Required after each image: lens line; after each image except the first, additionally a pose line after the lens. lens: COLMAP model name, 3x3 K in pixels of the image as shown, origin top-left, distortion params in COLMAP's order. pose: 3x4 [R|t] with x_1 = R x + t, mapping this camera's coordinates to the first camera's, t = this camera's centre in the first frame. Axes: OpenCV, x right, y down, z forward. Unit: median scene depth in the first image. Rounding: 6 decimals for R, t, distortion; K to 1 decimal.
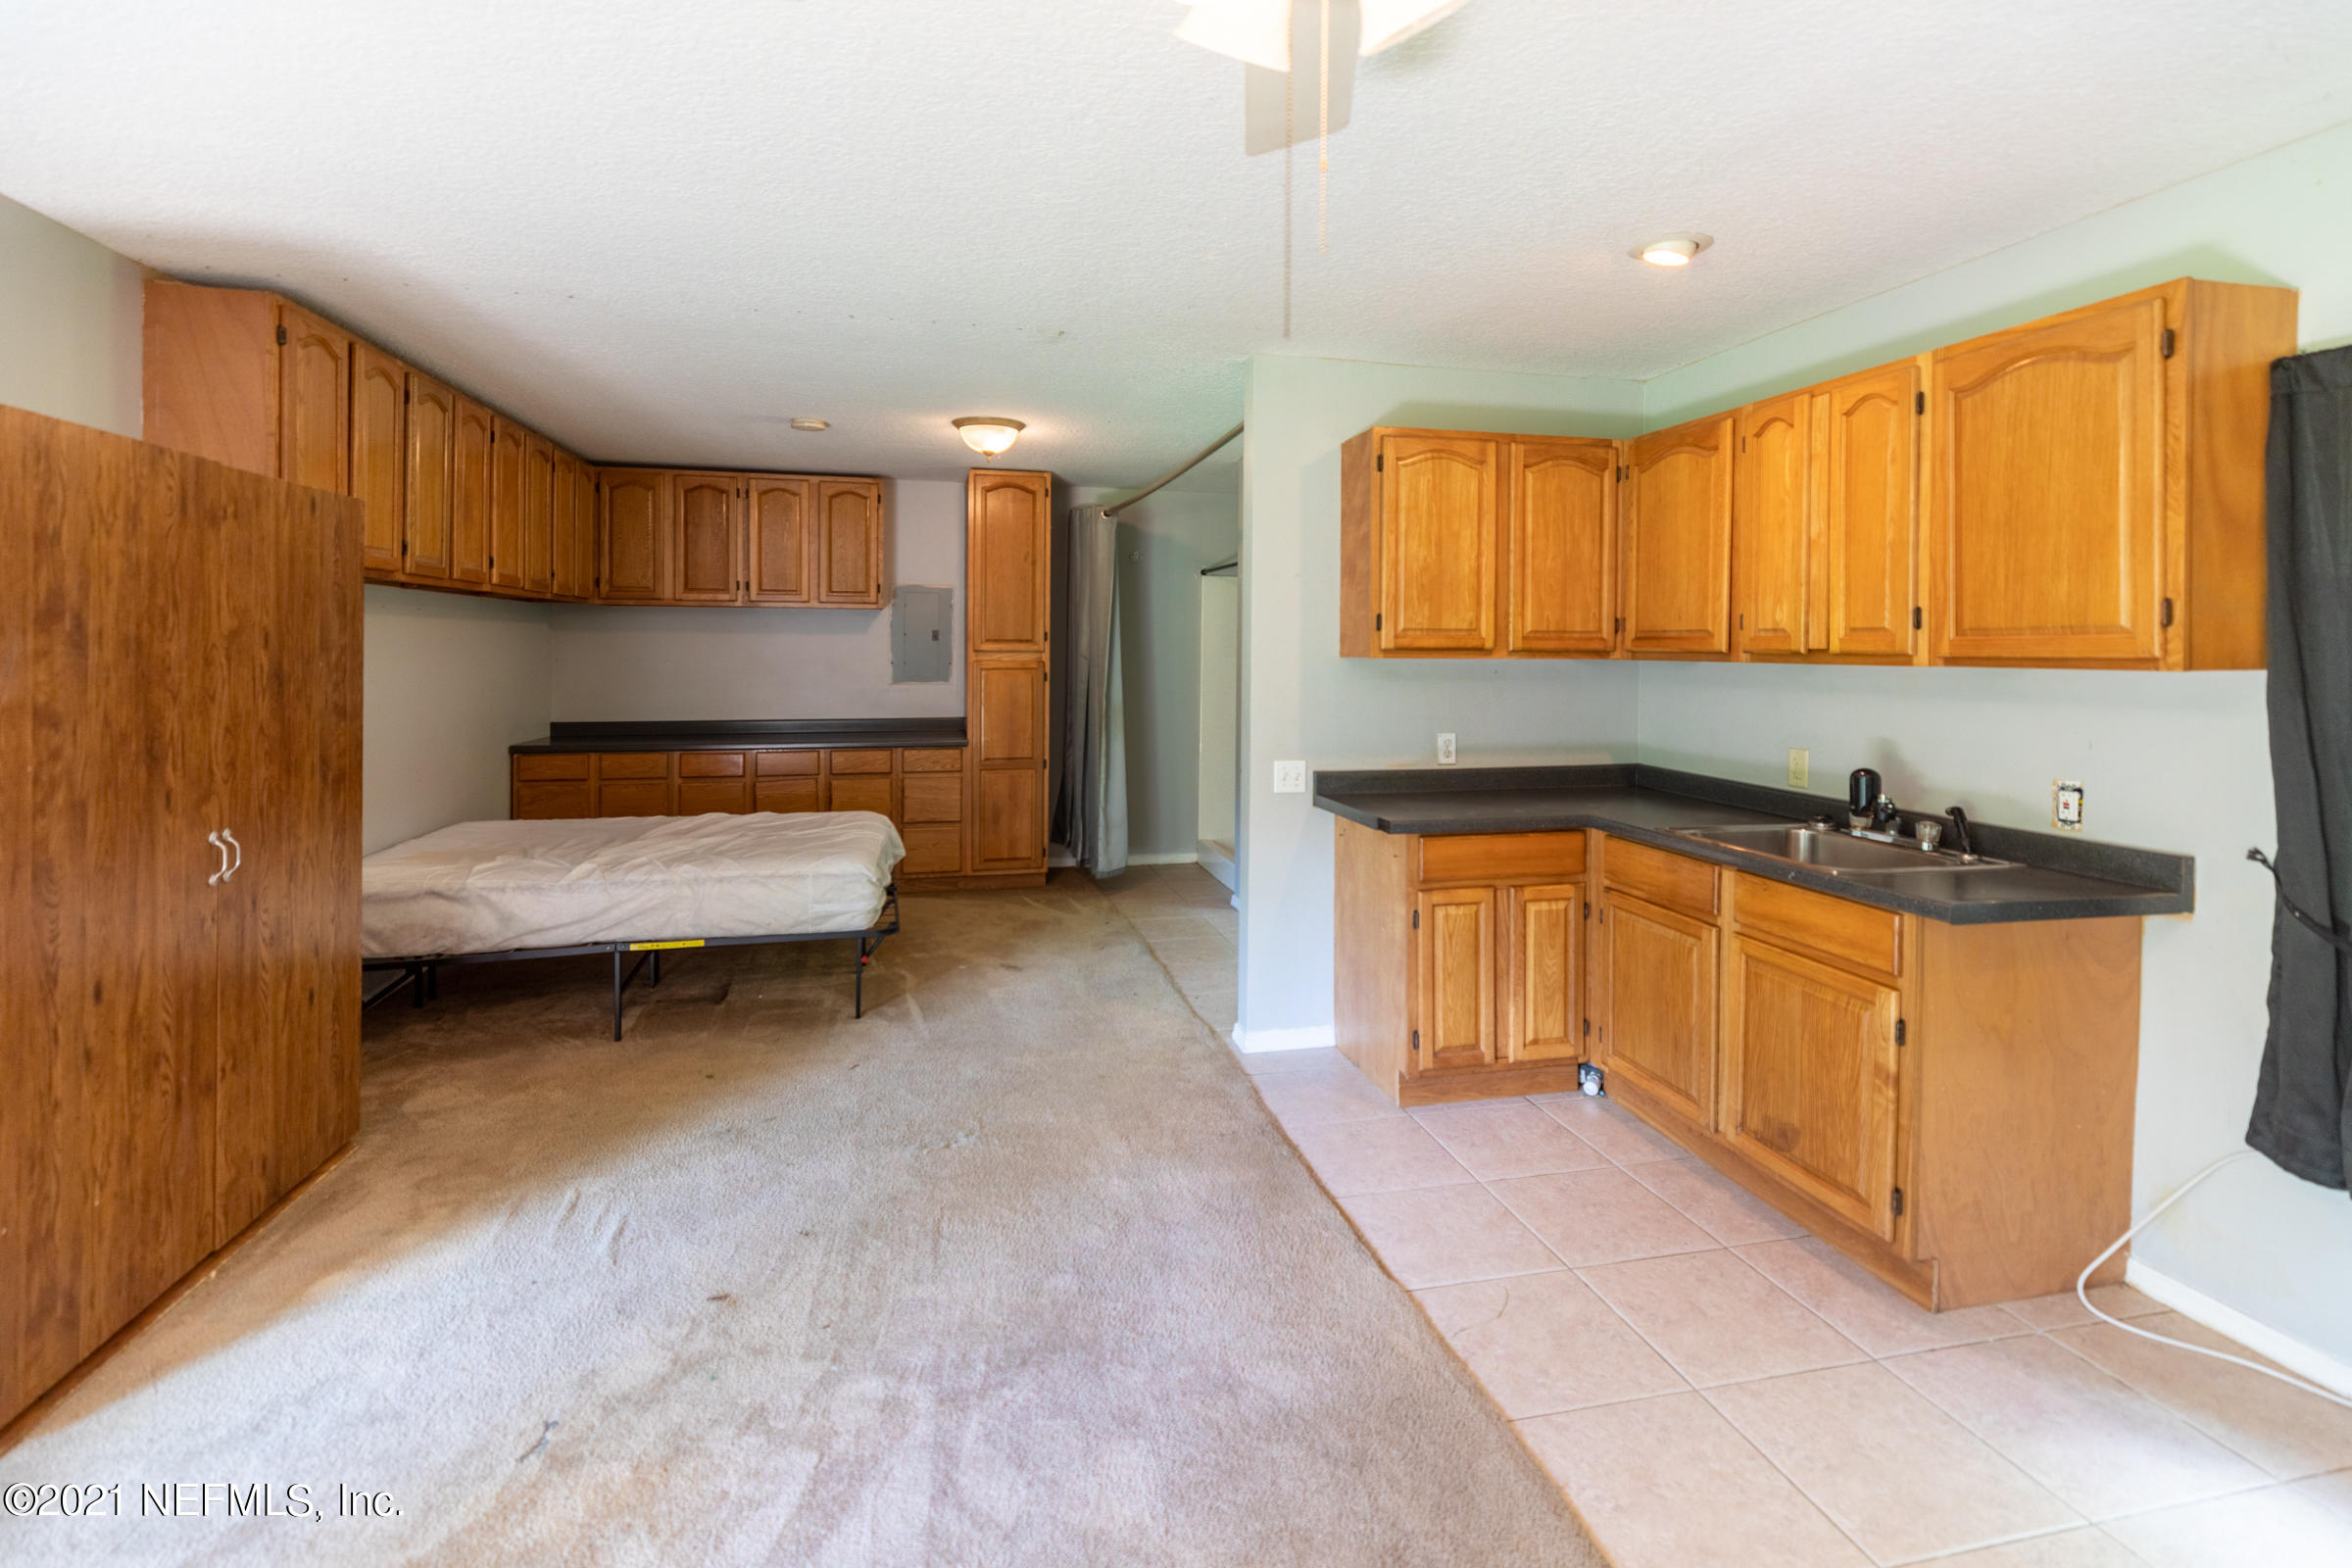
lens RADIAL K [[1081.7, 0, 1172.9], [0, 1081.7, 659.0], [0, 0, 1]] dist [0.003536, -0.000562]
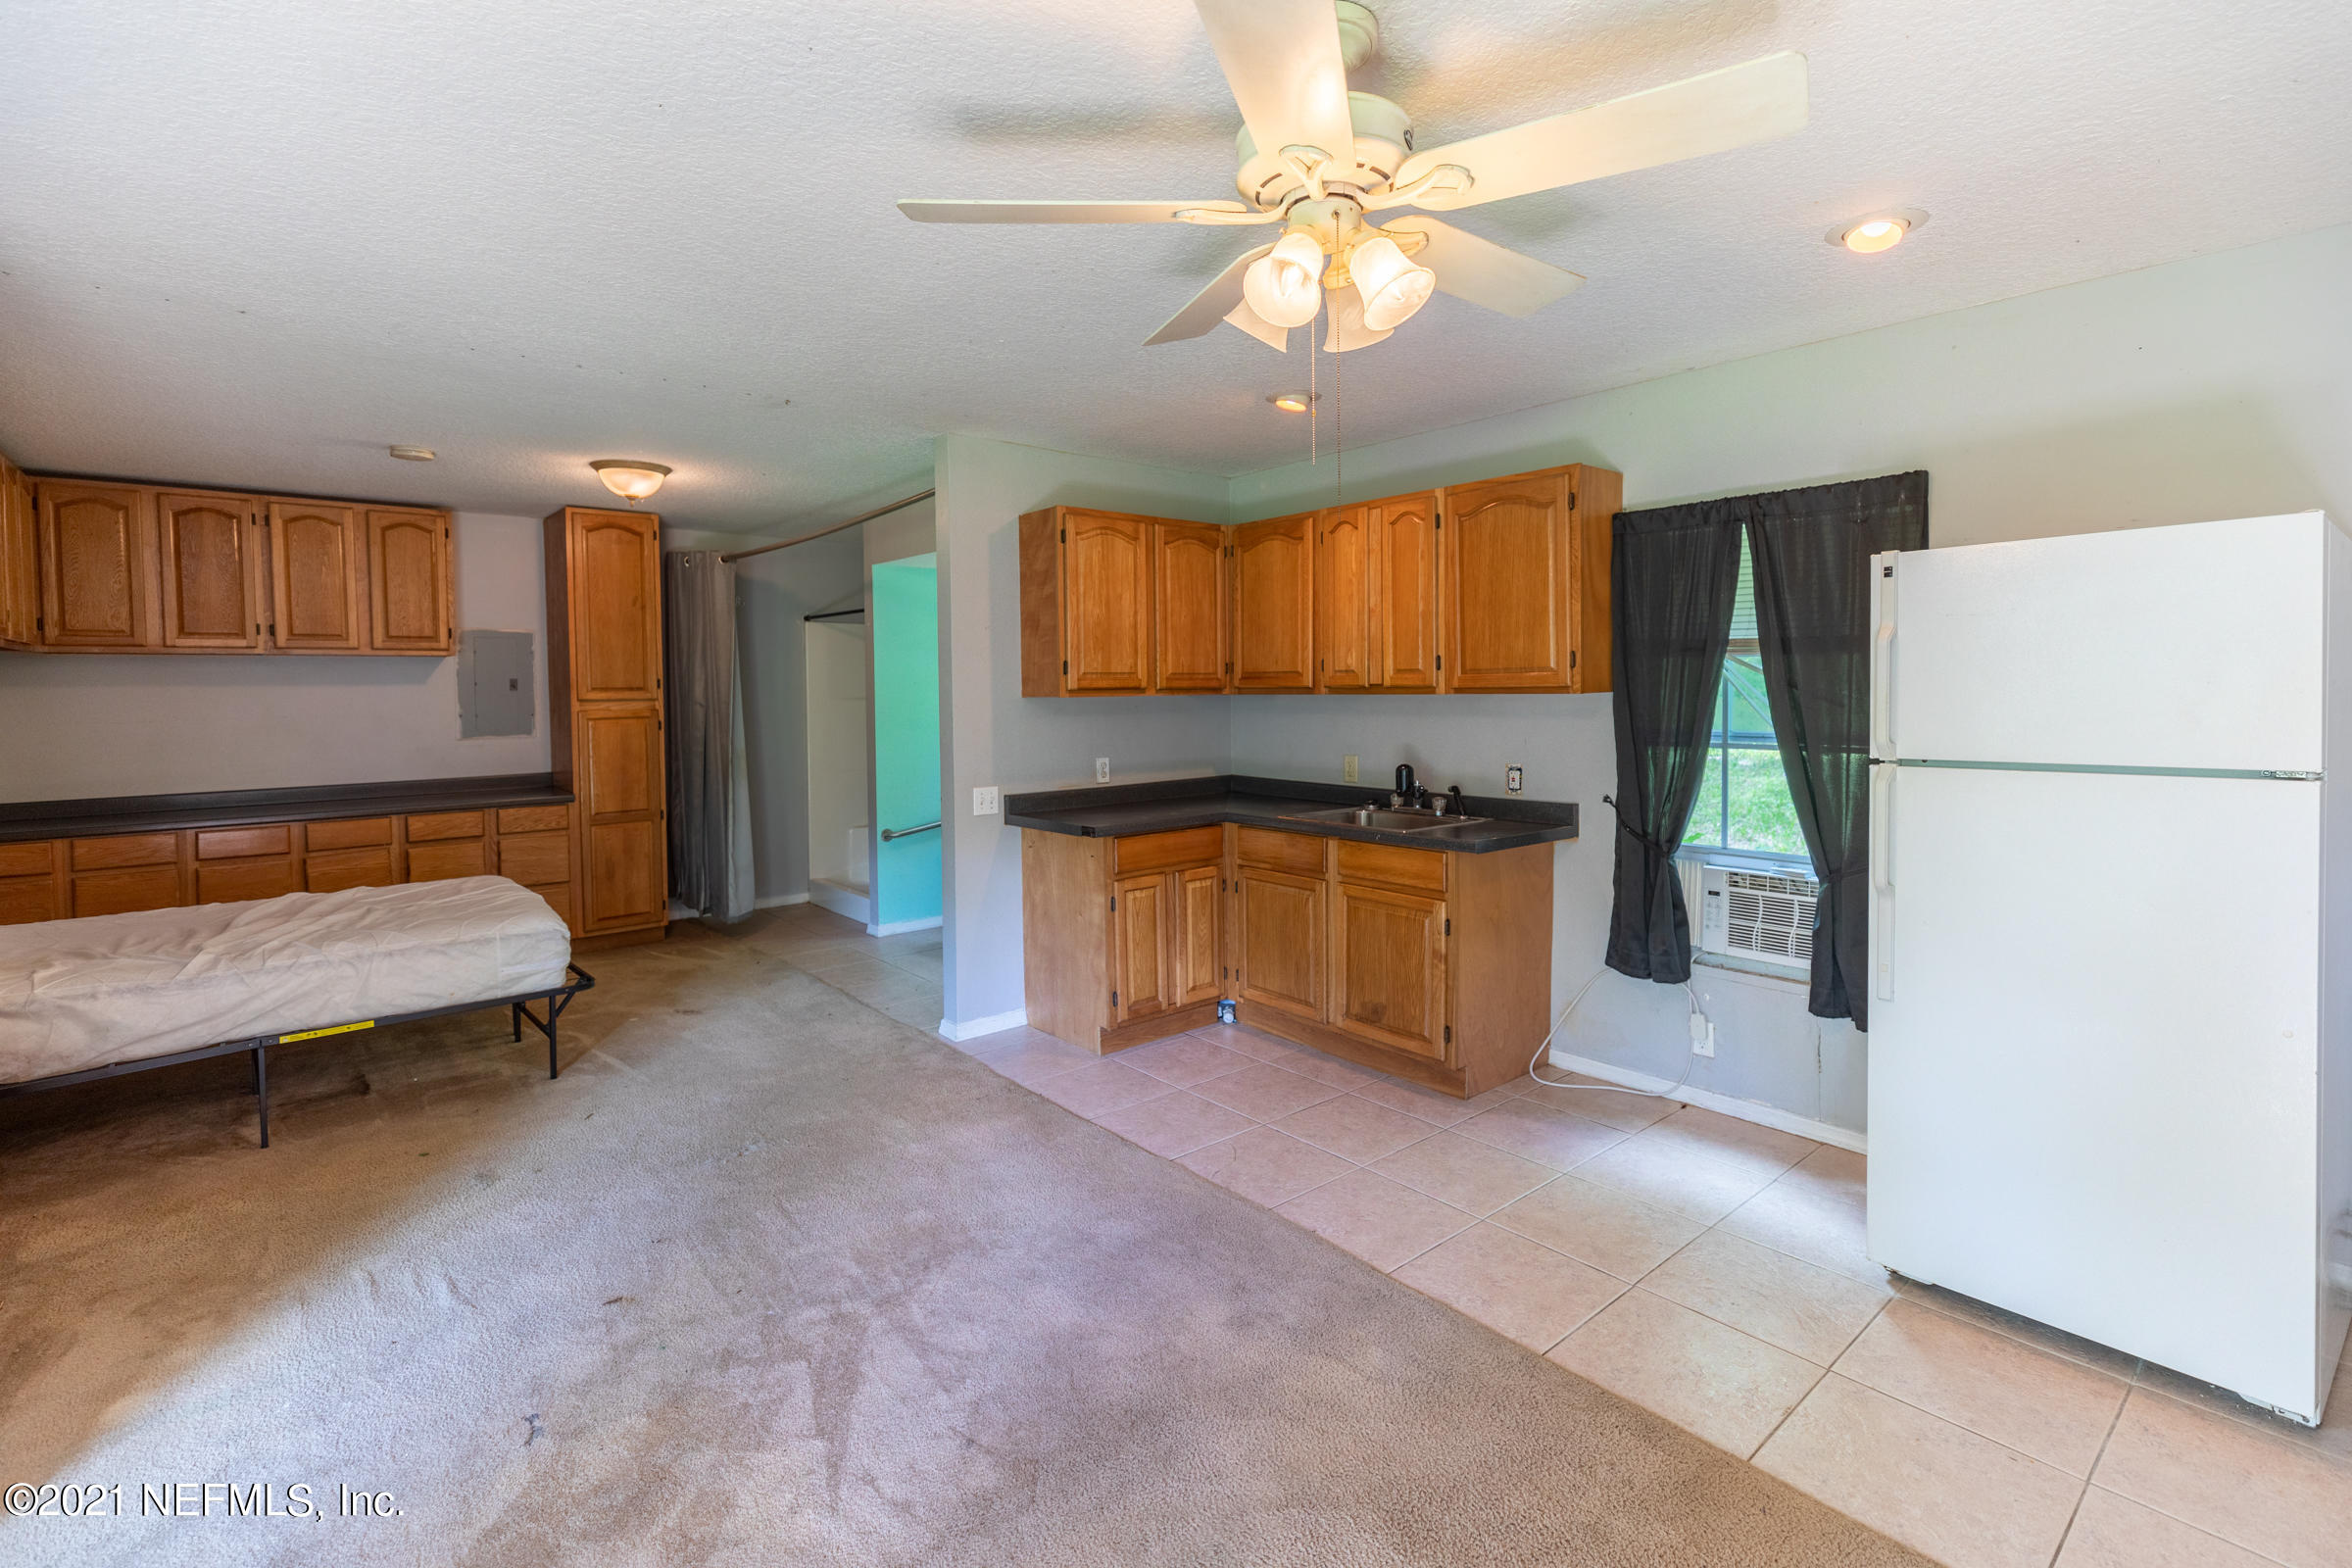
lens RADIAL K [[1081.7, 0, 1185.1], [0, 1081.7, 723.9], [0, 0, 1]] dist [0.003536, -0.000562]
pose [[0.884656, -0.033295, 0.465054, -0.278143], [0.022946, 0.999347, 0.027898, -0.001894], [-0.465680, -0.014009, 0.884843, -0.148911]]
